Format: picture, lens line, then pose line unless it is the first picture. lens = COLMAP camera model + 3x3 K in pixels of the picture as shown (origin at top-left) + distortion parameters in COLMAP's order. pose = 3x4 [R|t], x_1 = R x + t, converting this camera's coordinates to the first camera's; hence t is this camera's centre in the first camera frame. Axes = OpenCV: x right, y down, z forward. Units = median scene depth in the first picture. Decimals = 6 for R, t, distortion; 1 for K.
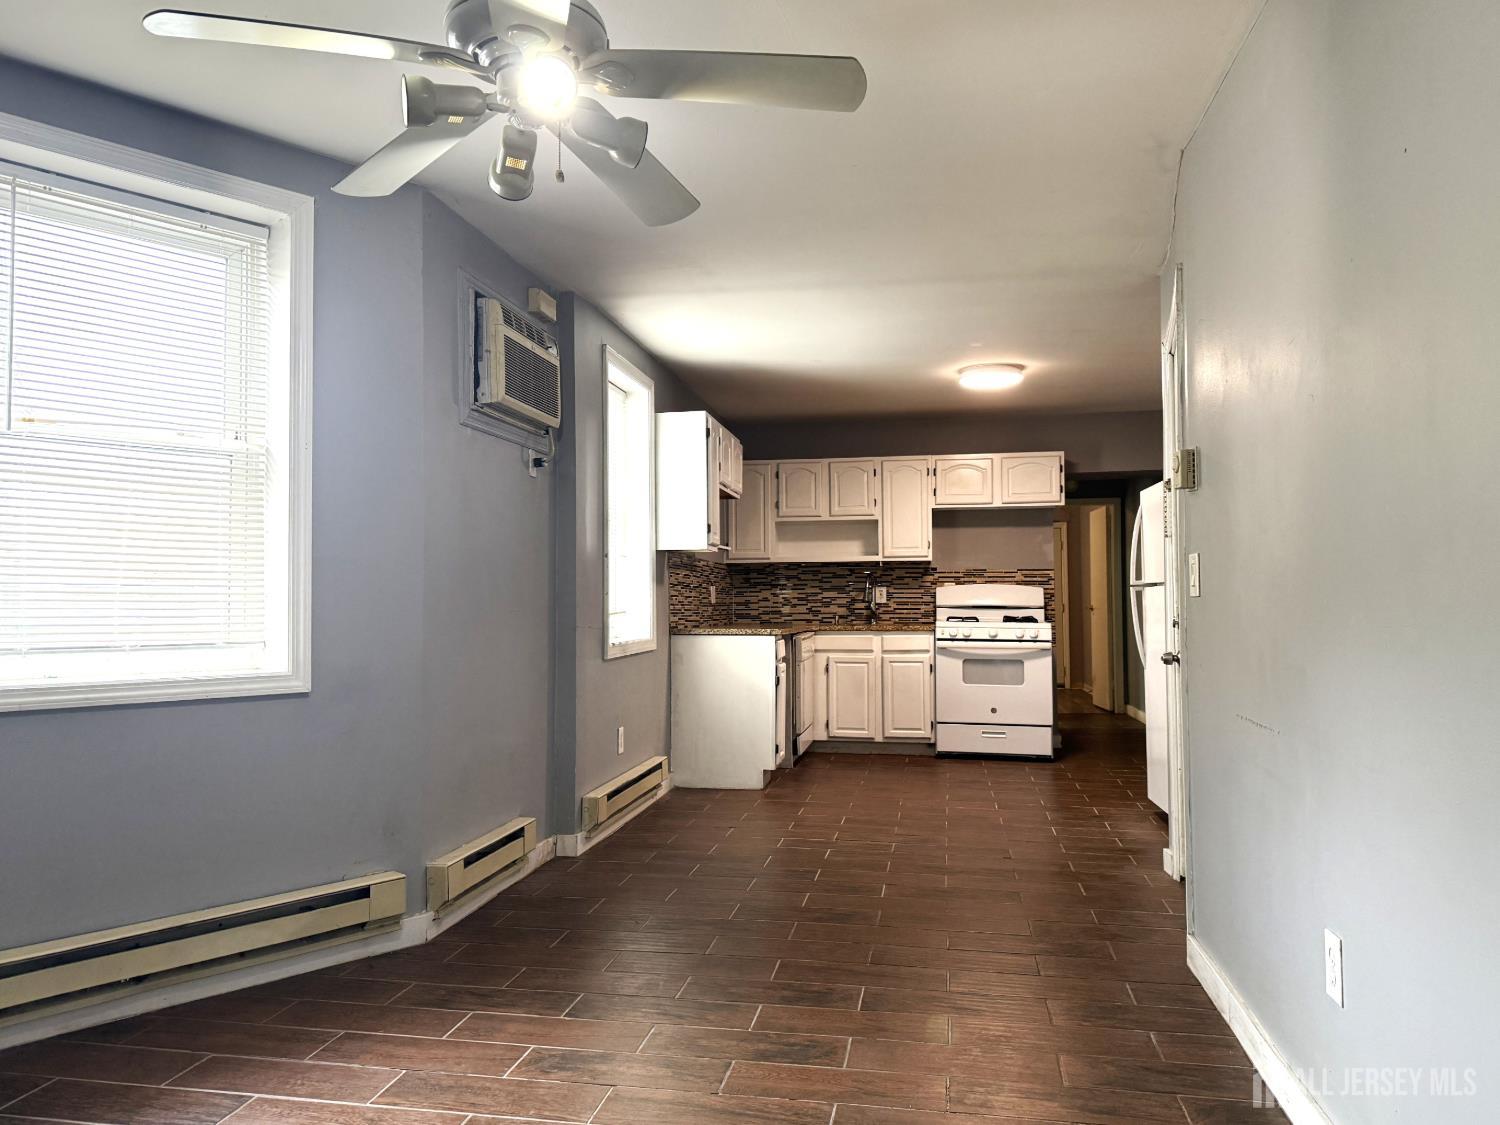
lens RADIAL K [[1032.7, 0, 752.4], [0, 1032.7, 558.9], [0, 0, 1]] dist [0.008746, -0.019703]
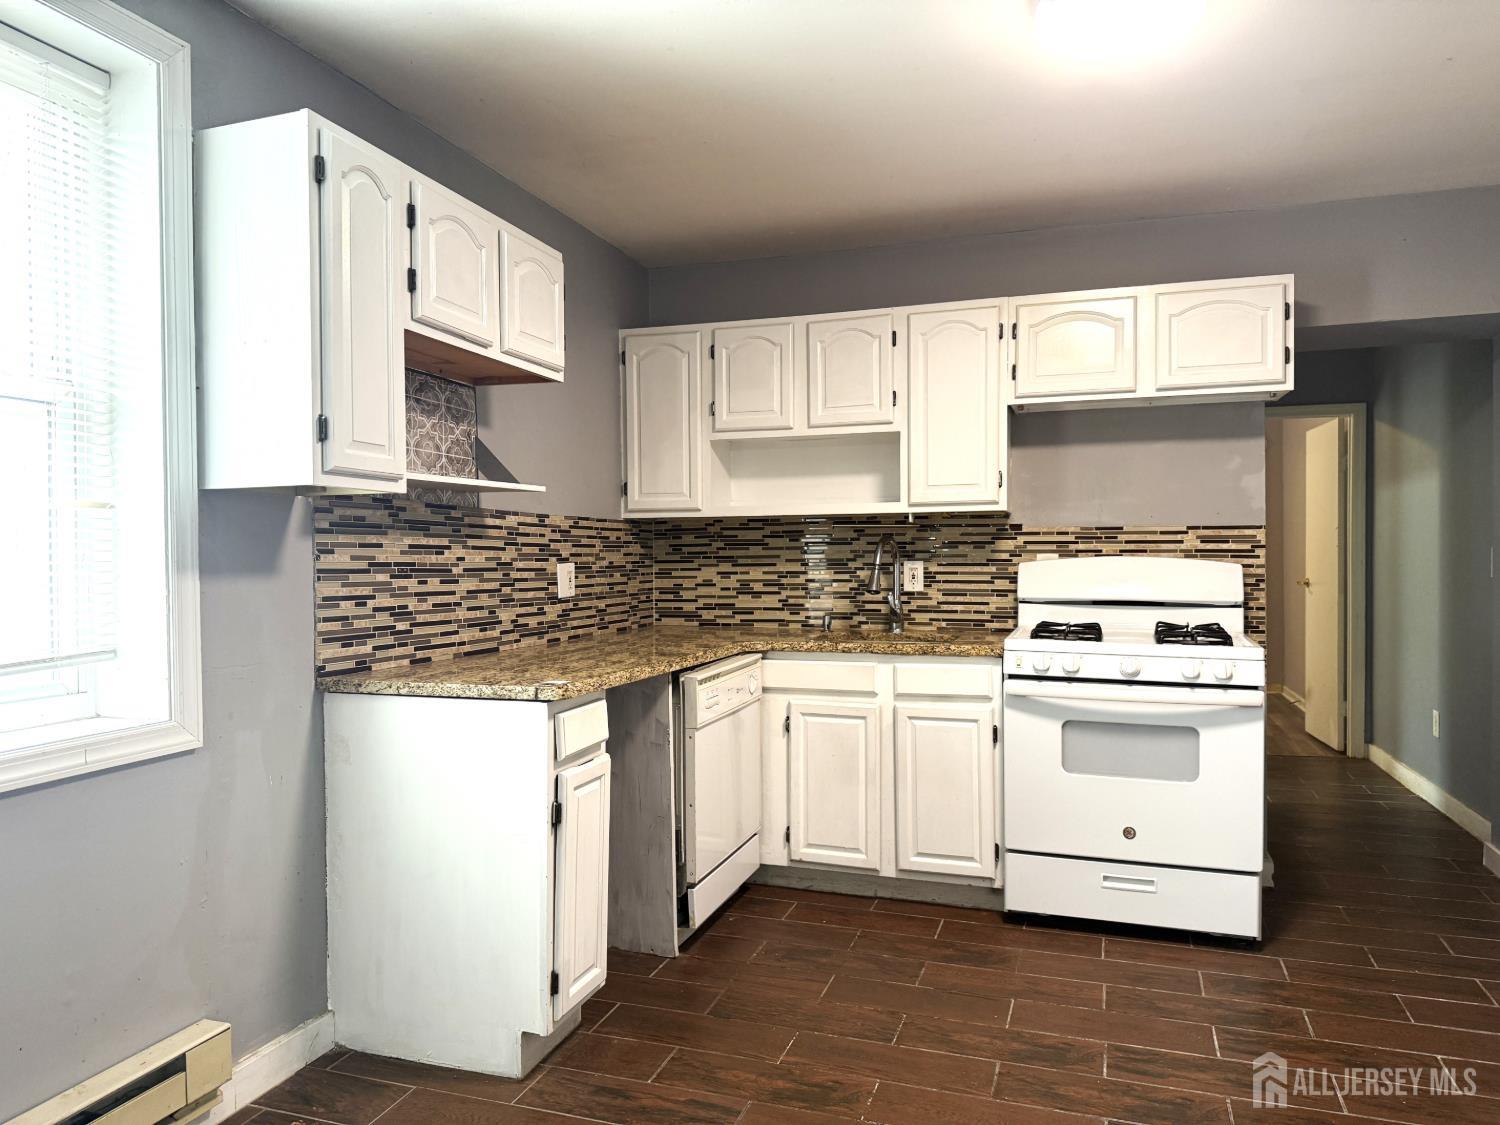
lens RADIAL K [[1032.7, 0, 741.3], [0, 1032.7, 567.2], [0, 0, 1]] dist [0.008746, -0.019703]
pose [[0.988428, -0.000979, -0.151690, 0.123712], [0.009119, 0.998554, 0.052976, 0.001420], [0.151419, -0.053746, 0.987007, 0.489297]]
